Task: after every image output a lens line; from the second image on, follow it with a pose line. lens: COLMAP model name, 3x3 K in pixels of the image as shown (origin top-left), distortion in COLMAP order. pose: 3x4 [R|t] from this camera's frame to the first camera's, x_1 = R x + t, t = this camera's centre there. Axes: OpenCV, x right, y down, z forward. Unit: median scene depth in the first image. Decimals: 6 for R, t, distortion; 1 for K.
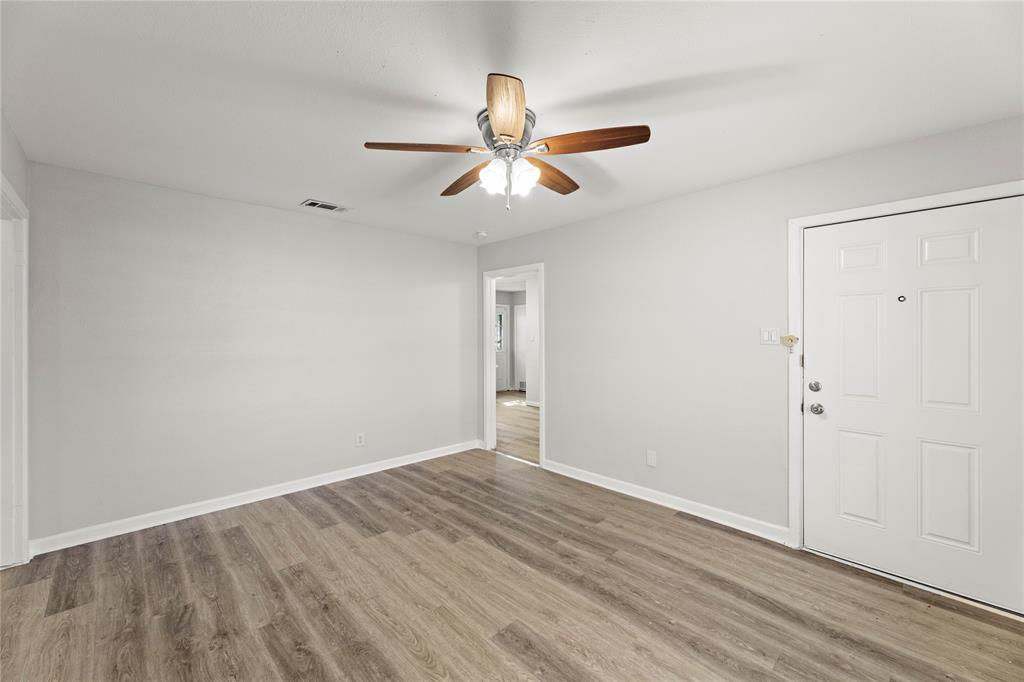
lens RADIAL K [[401.1, 0, 509.9], [0, 401.1, 334.7], [0, 0, 1]] dist [0.000056, 0.000000]
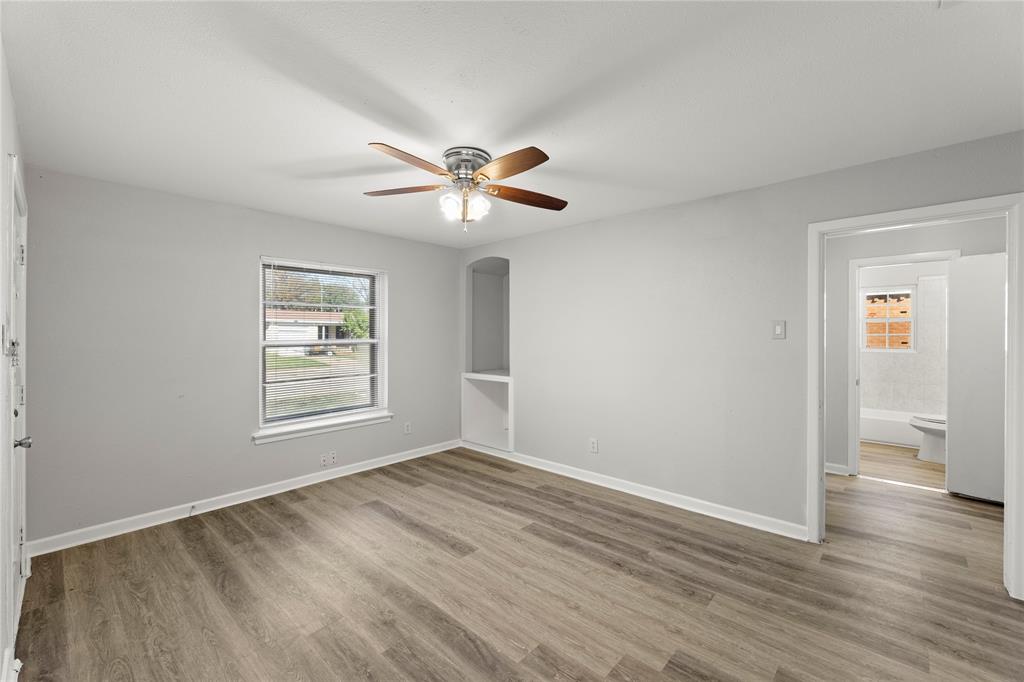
lens RADIAL K [[401.1, 0, 513.4], [0, 401.1, 339.5], [0, 0, 1]] dist [0.000056, 0.000000]
pose [[-0.997027, 0.000675, -0.077053, -0.050317], [-0.000503, 0.999883, 0.015265, -0.009613], [0.077055, 0.015259, -0.996910, 2.024660]]
